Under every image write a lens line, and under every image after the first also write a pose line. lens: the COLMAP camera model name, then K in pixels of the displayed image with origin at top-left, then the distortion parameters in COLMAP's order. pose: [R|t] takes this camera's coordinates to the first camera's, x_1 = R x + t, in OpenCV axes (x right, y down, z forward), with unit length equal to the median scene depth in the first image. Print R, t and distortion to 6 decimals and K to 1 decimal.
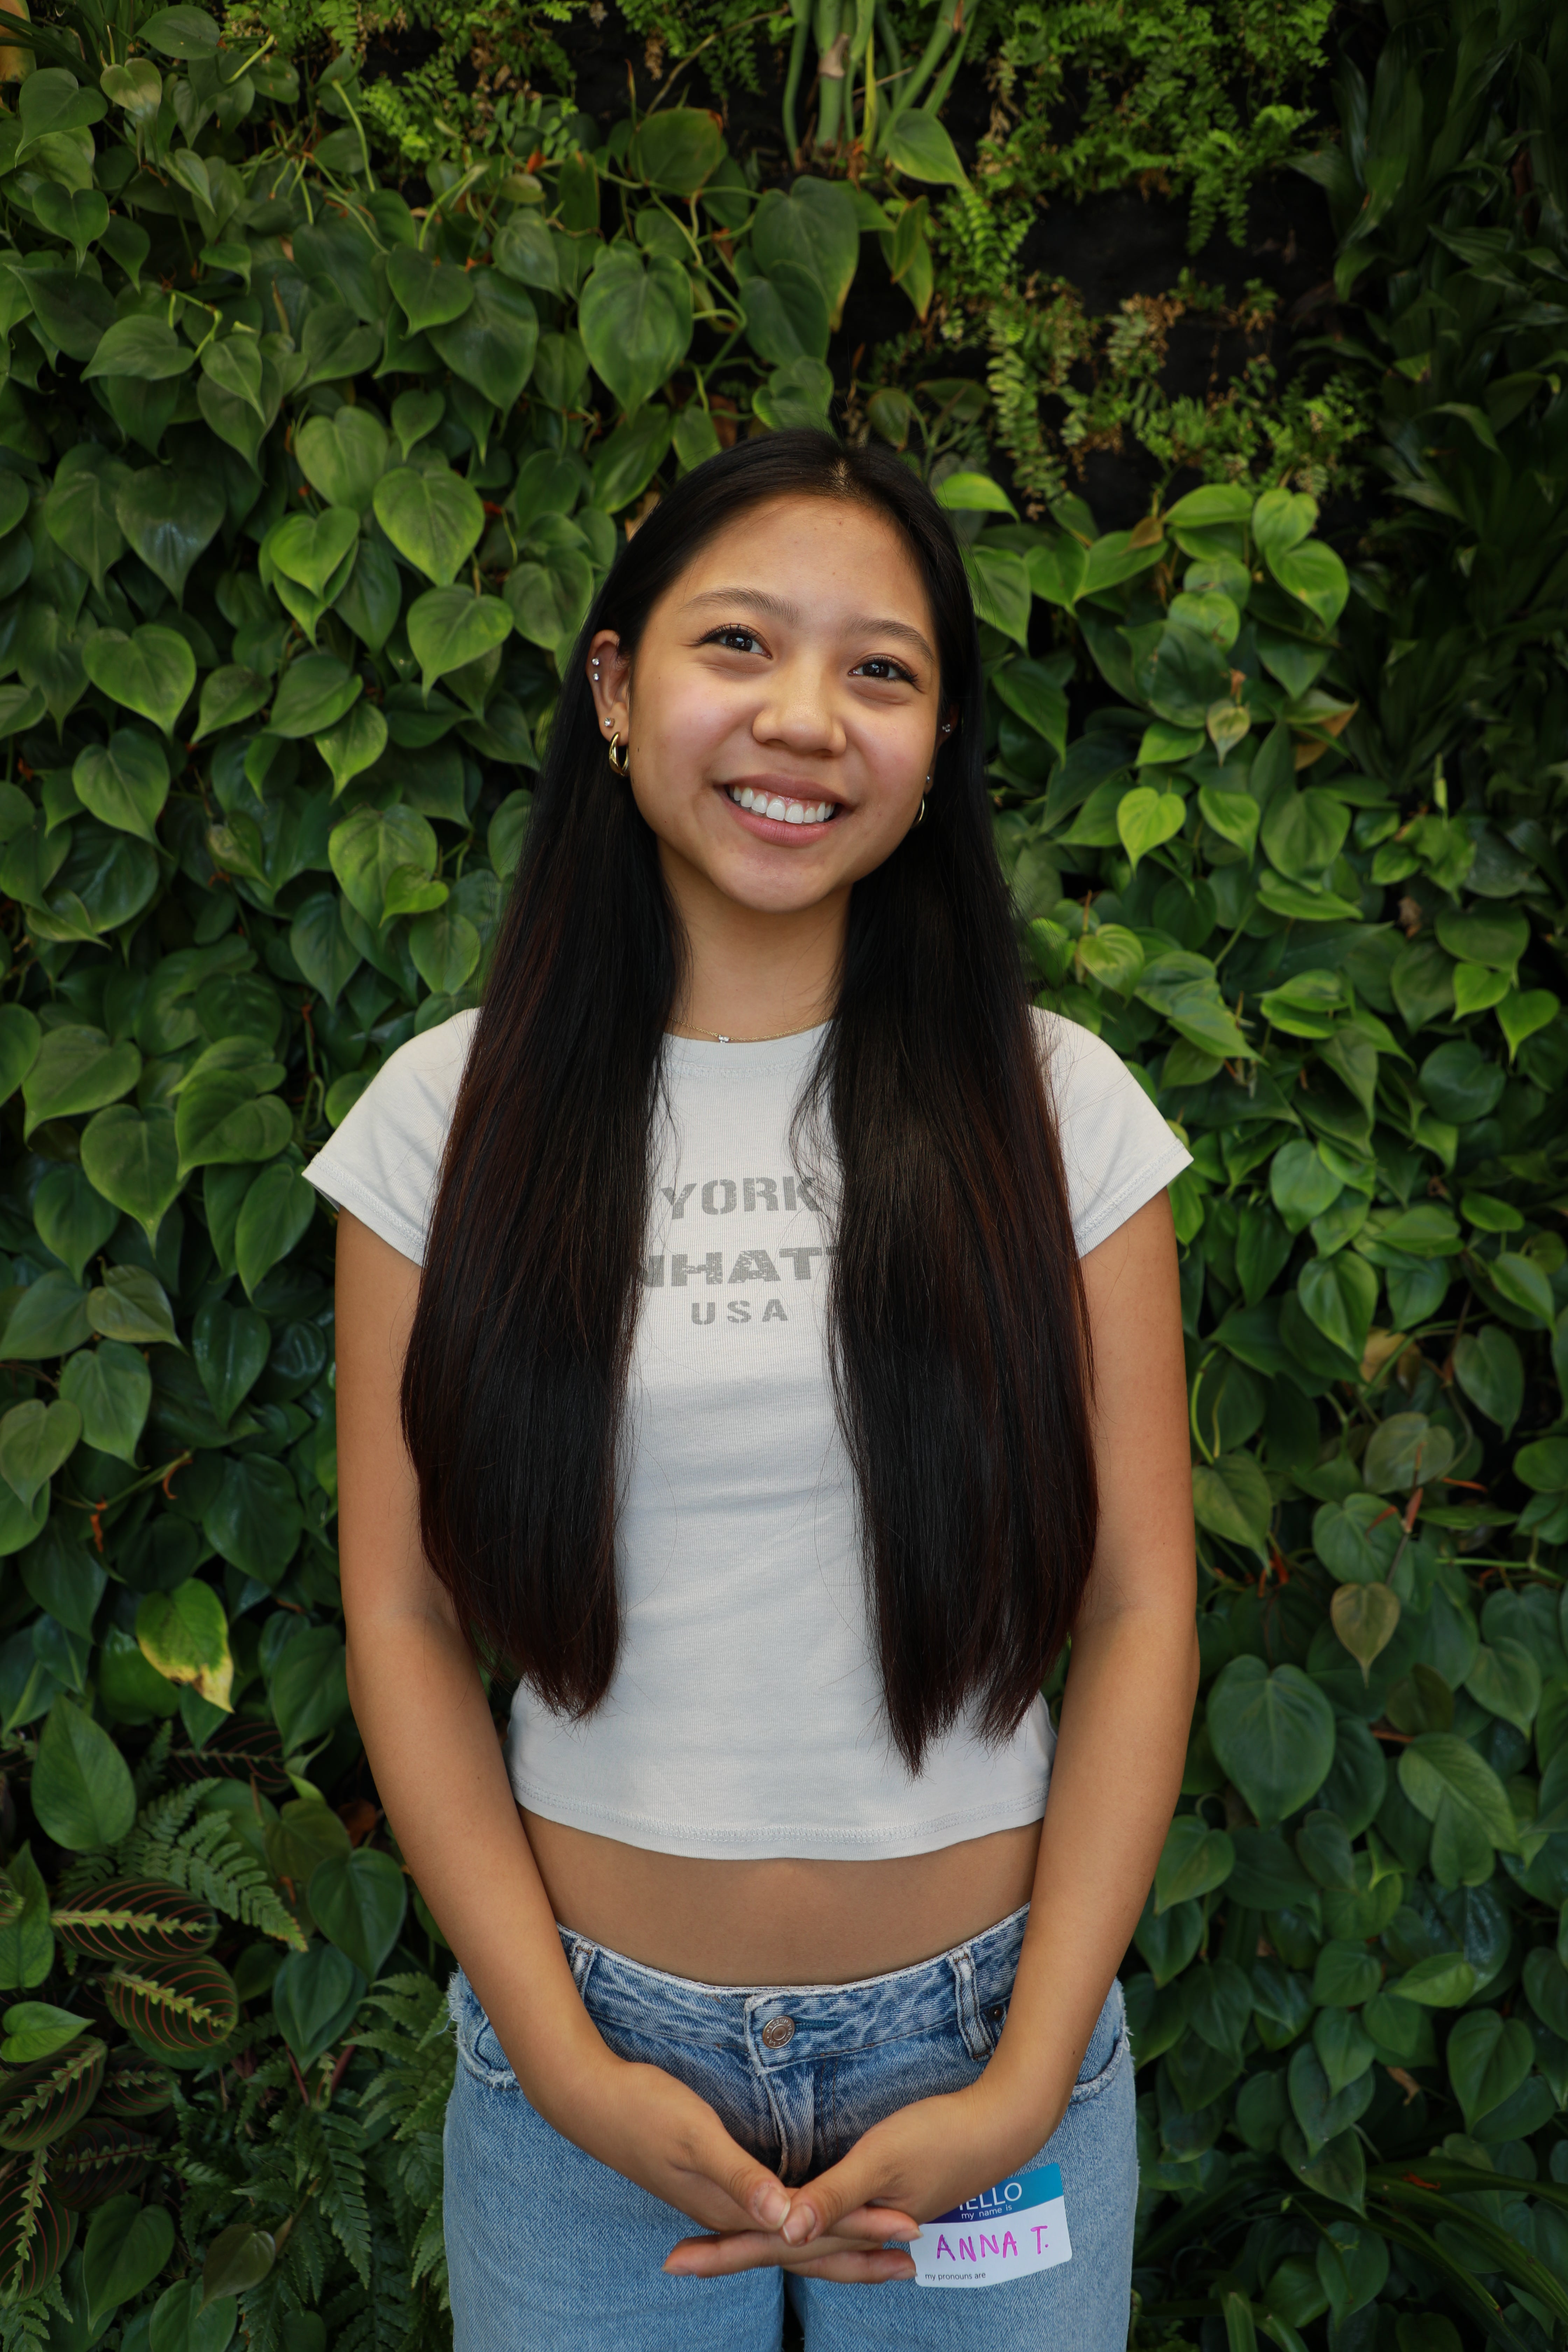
lens RADIAL K [[1948.0, 0, 772.7], [0, 1948.0, 1172.7], [0, 0, 1]] dist [-0.013774, 0.029862]
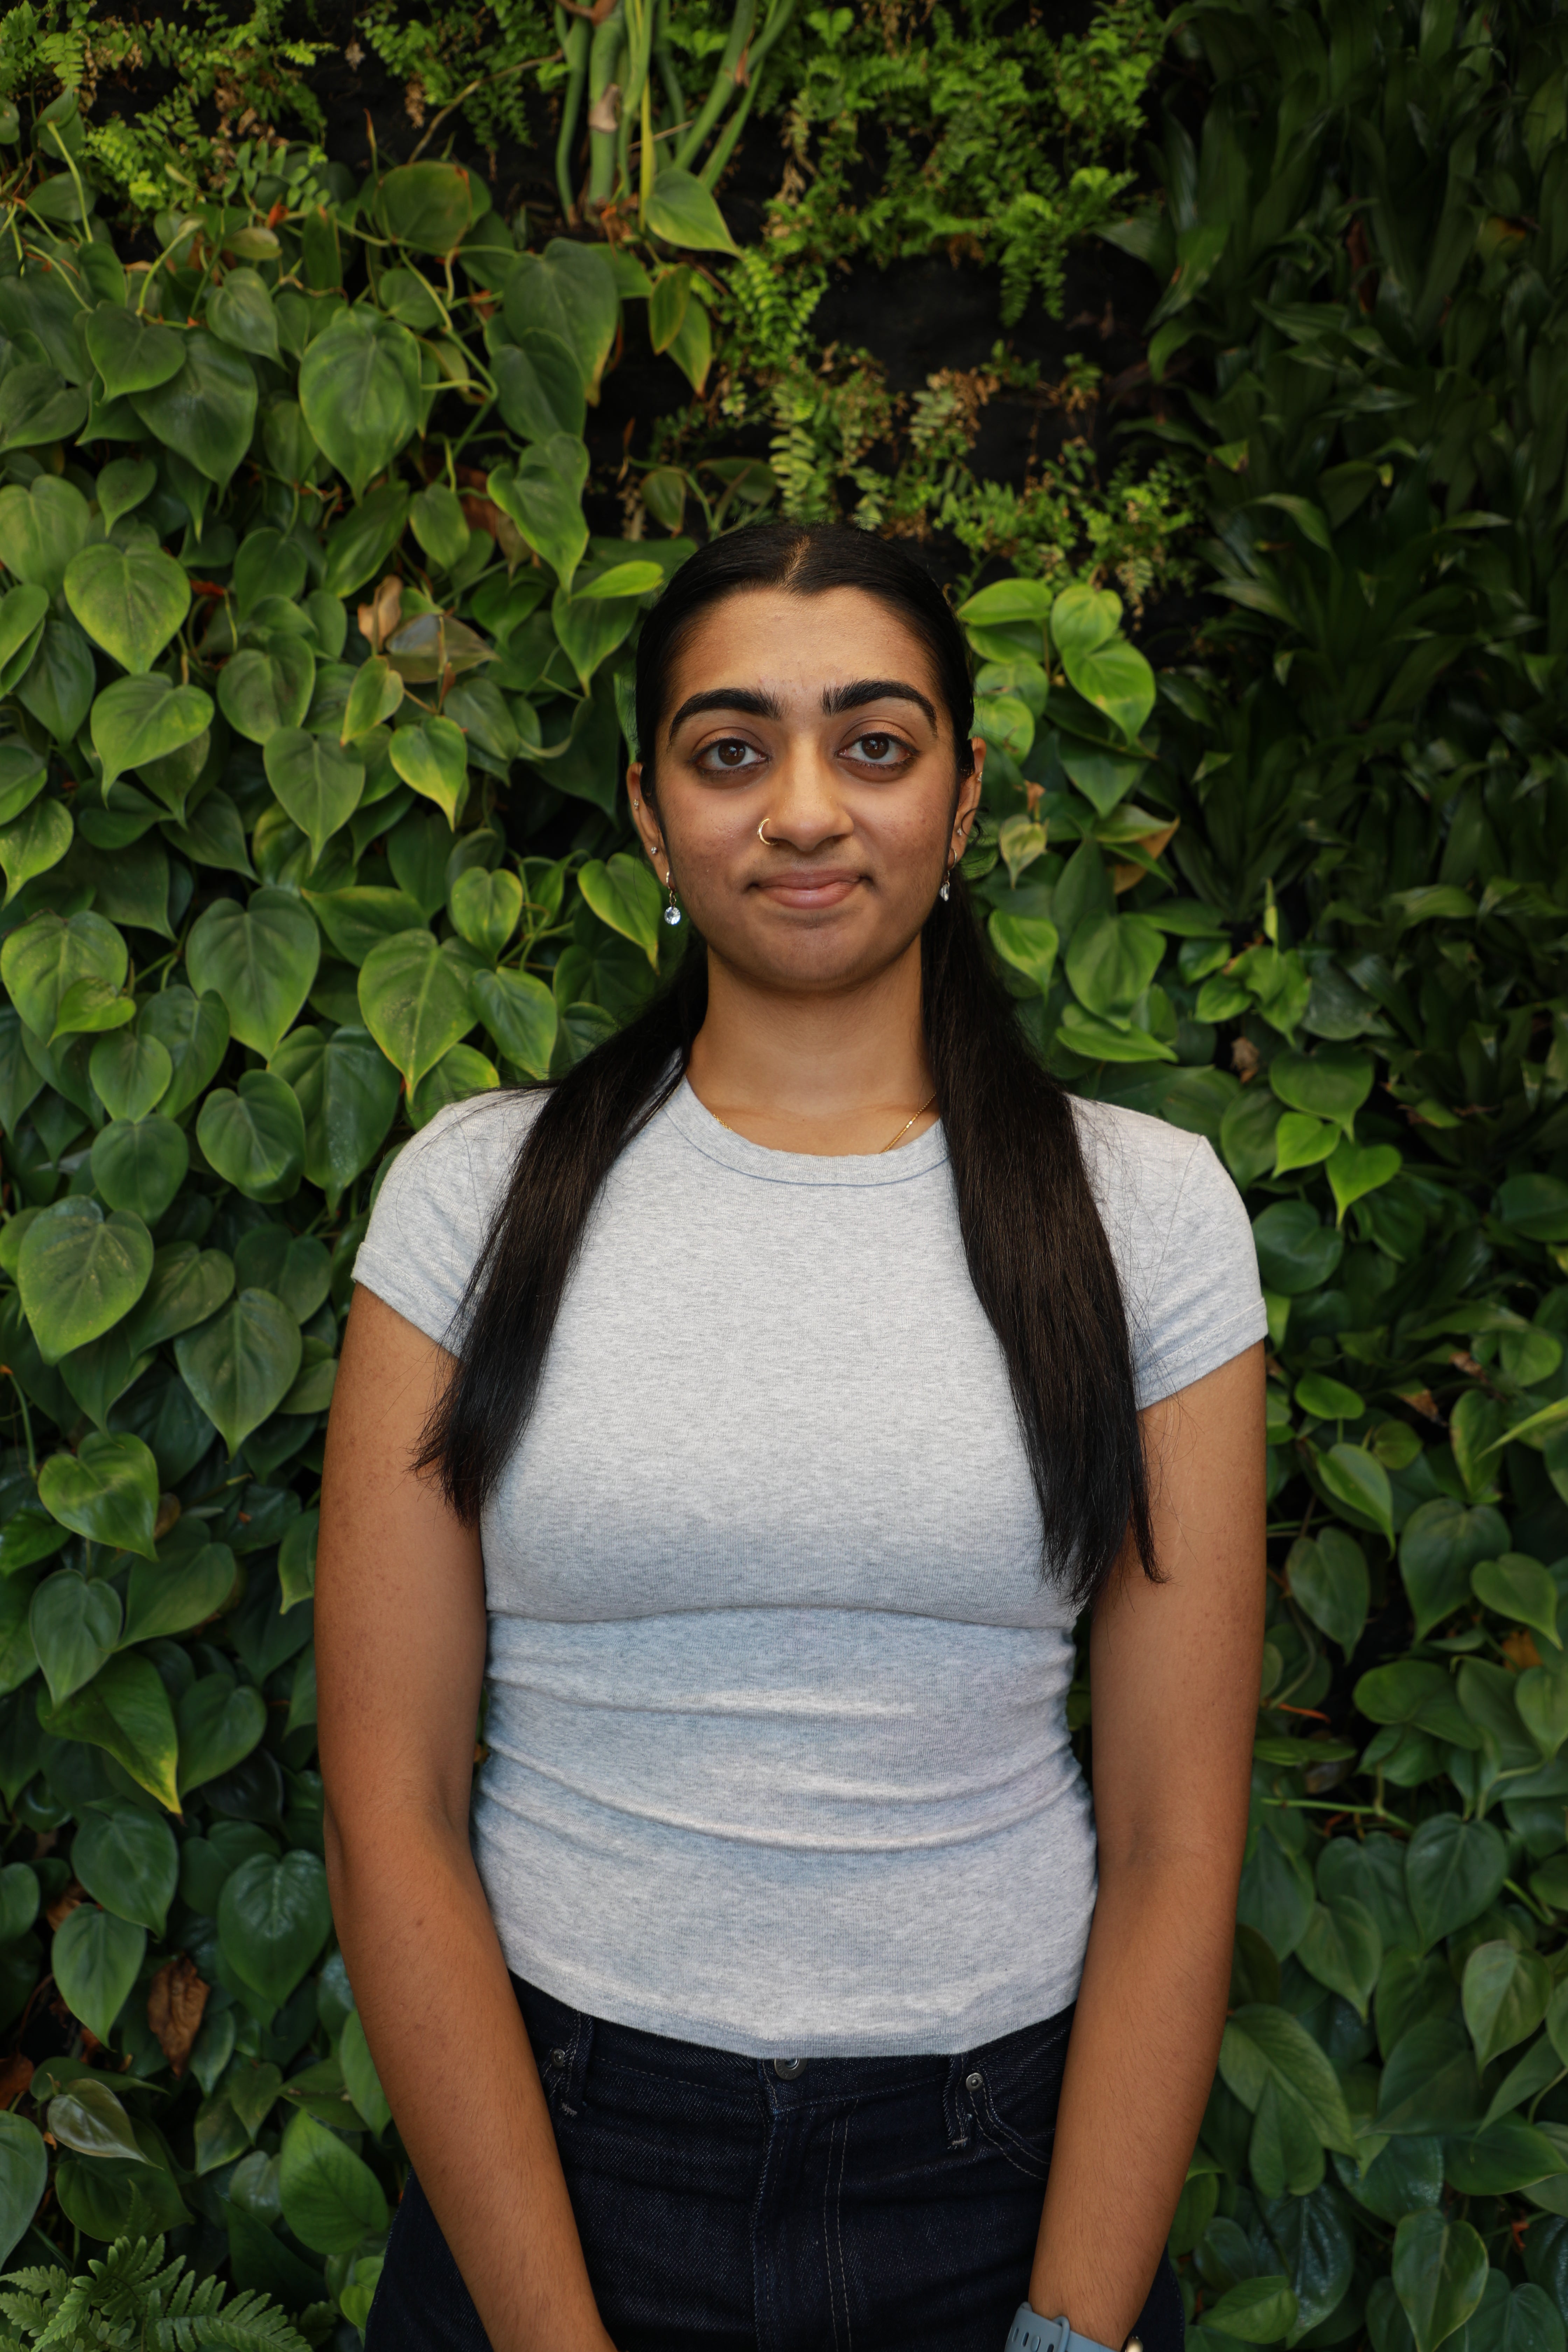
lens RADIAL K [[2314.9, 0, 758.0], [0, 2314.9, 1176.0], [0, 0, 1]] dist [0.055988, 0.000000]
pose [[0.999598, 0.022607, -0.017087, 0.129904], [-0.023798, 0.997045, -0.073039, 0.003963], [0.015385, 0.073417, 0.997183, -0.055961]]
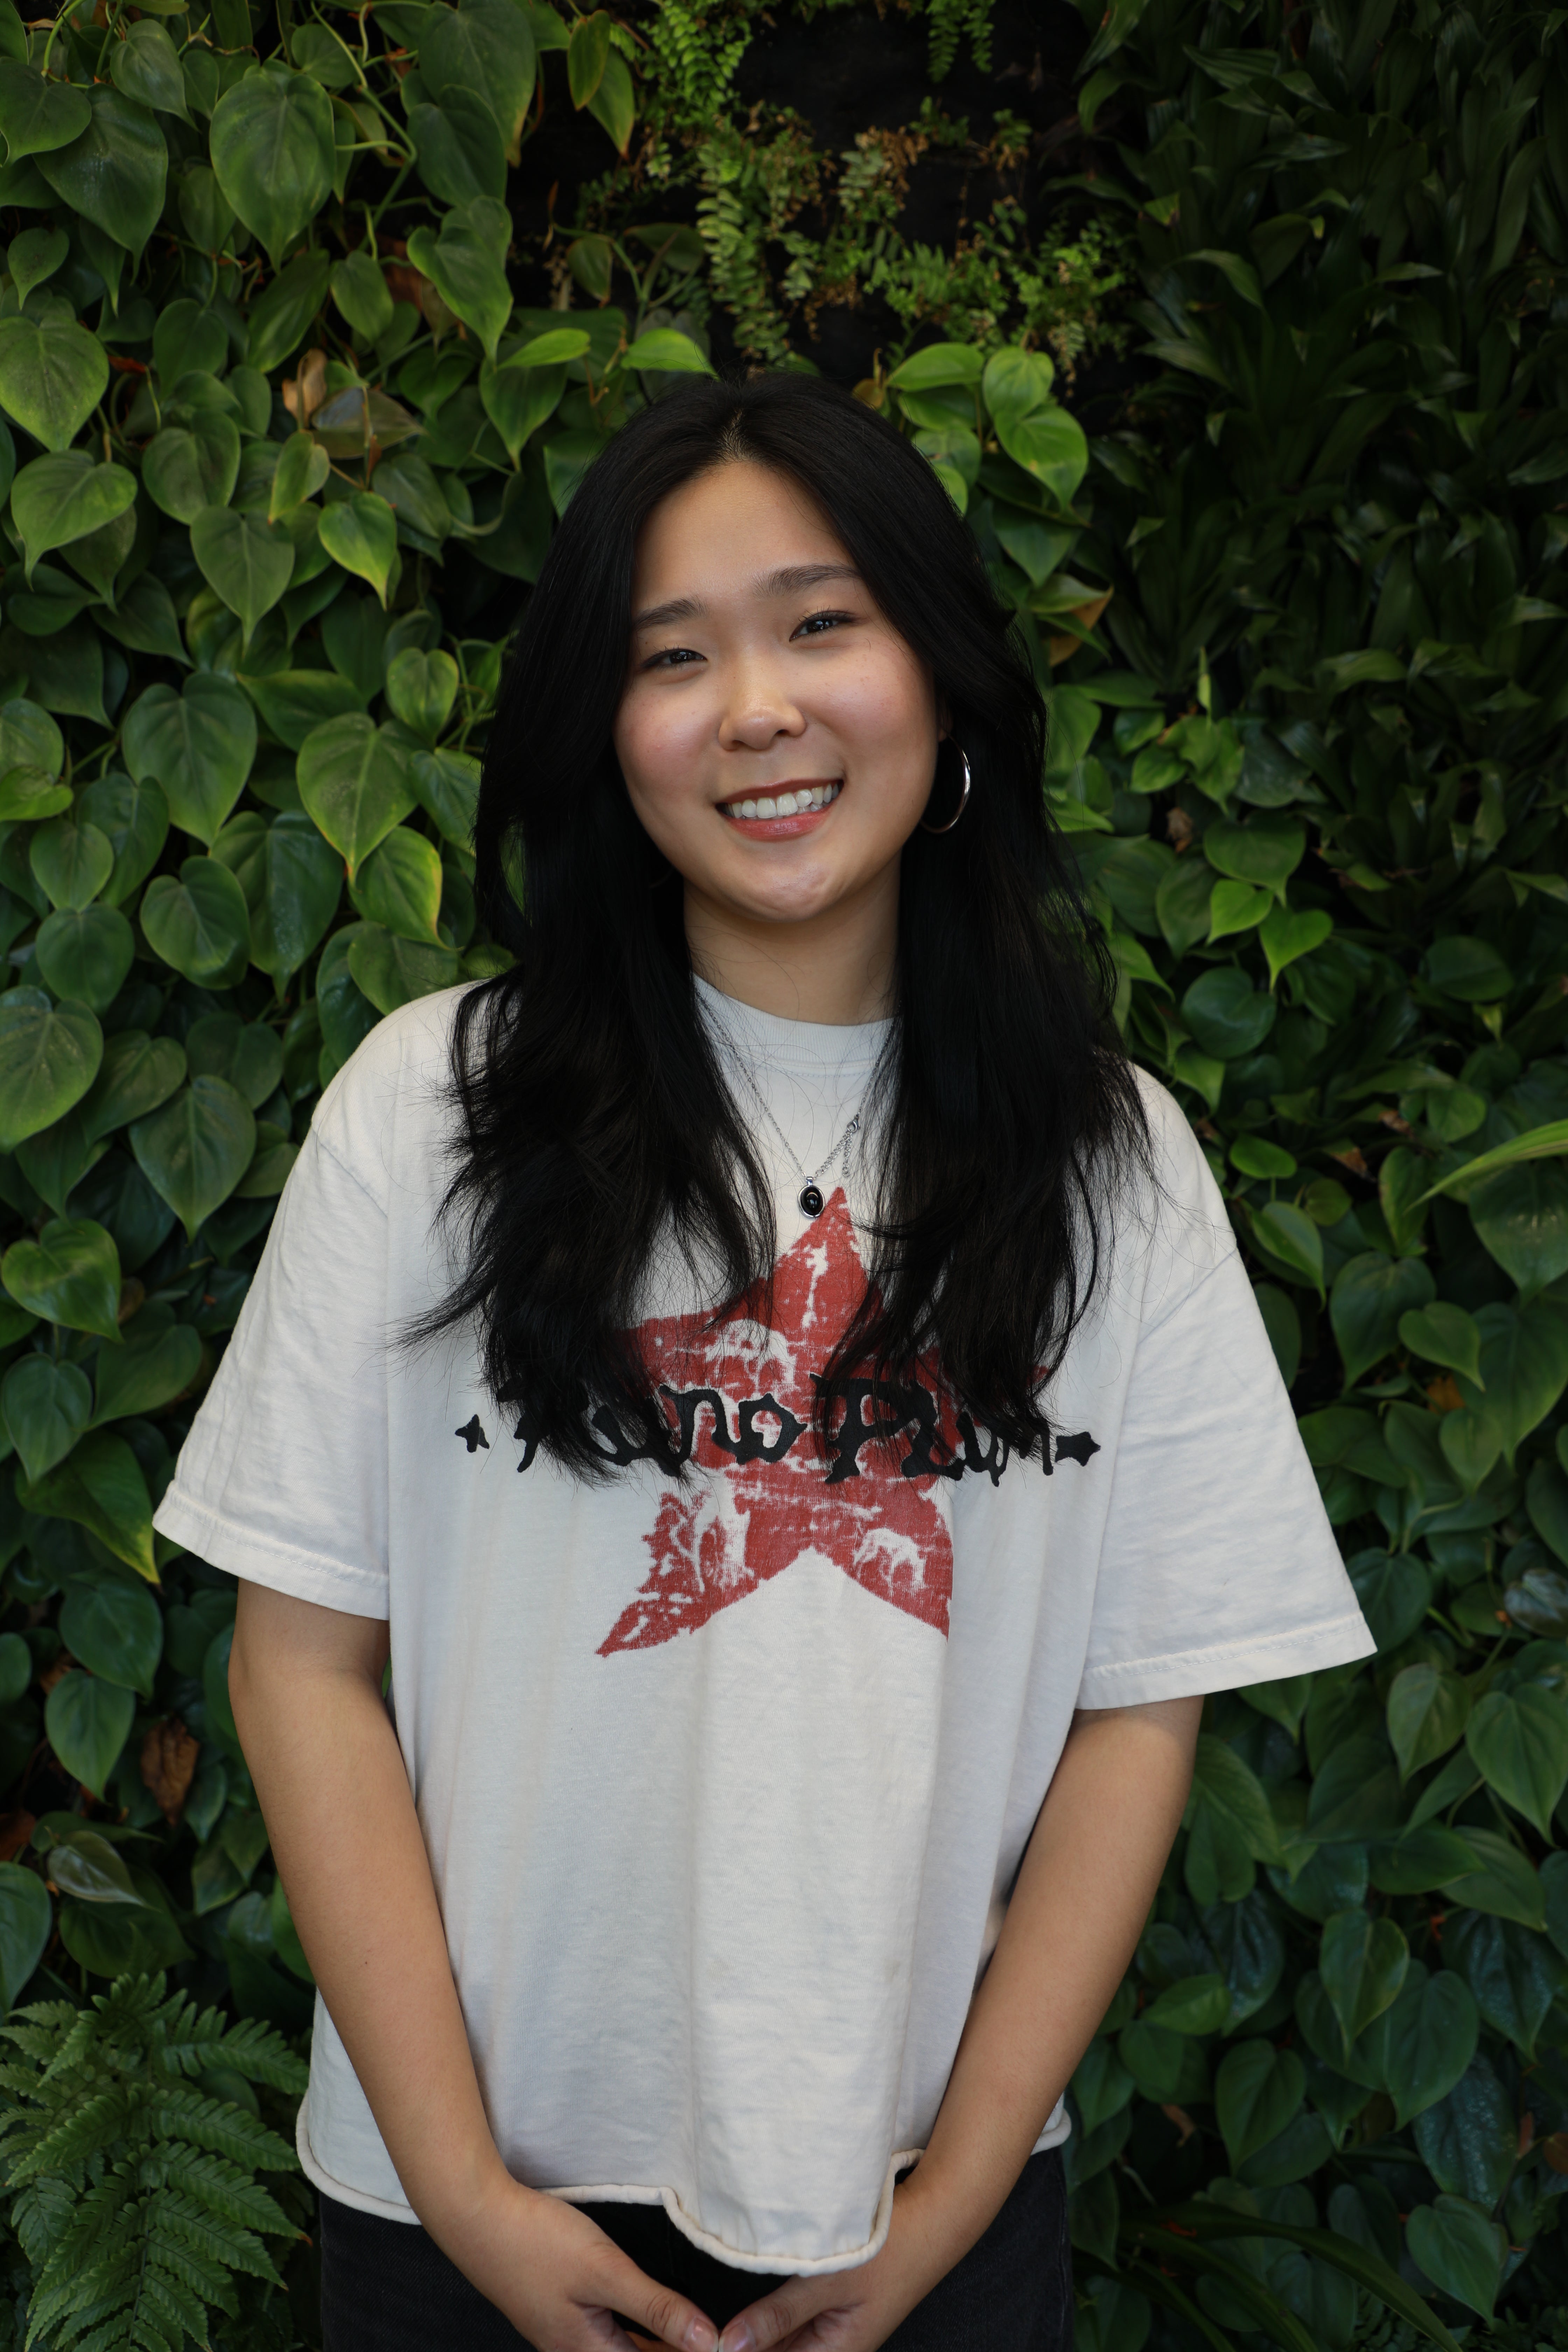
lens RADIAL K [[2170.5, 0, 775.0], [0, 2170.5, 1176.4], [0, 0, 1]] dist [0.026138, 0.023394]
pose [[0.999987, 0.000019, 0.005106, 0.140047], [-0.000089, 0.999908, 0.013573, 0.015820], [-0.005105, -0.013573, 0.999895, -0.008200]]
